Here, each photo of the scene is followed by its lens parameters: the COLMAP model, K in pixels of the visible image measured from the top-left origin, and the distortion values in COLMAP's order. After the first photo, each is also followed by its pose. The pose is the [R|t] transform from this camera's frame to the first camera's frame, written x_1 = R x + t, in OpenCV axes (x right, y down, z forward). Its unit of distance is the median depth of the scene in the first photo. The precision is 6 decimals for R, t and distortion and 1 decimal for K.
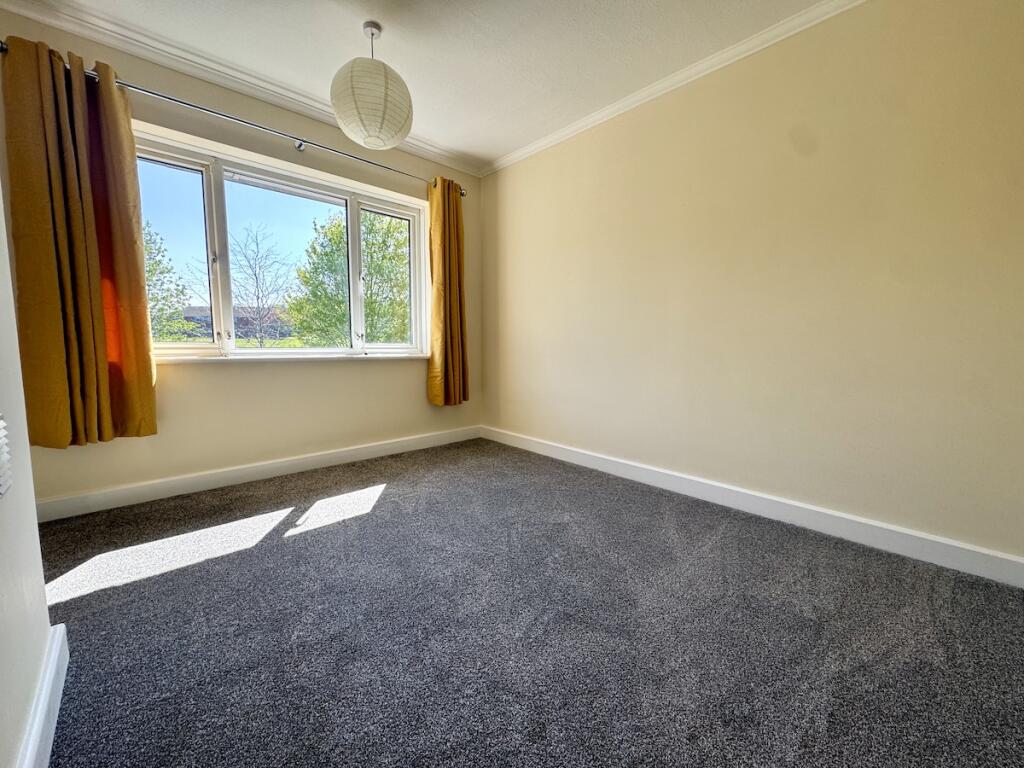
lens RADIAL K [[406.7, 0, 516.0], [0, 406.7, 387.8], [0, 0, 1]] dist [-0.008543, 0.000669]
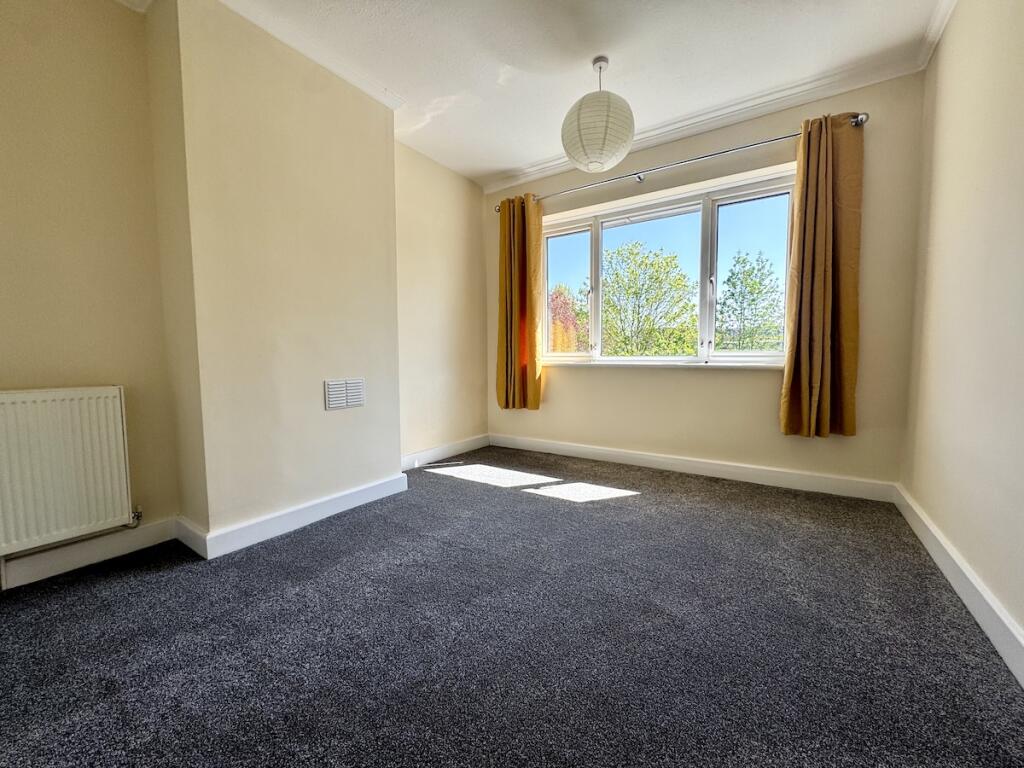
lens RADIAL K [[406.7, 0, 507.2], [0, 406.7, 385.1], [0, 0, 1]] dist [-0.008543, 0.000669]
pose [[0.212283, 0.060997, -0.975303, 0.530387], [-0.098422, 0.994310, 0.040763, -0.029235], [0.972239, 0.087338, 0.217079, 0.437629]]
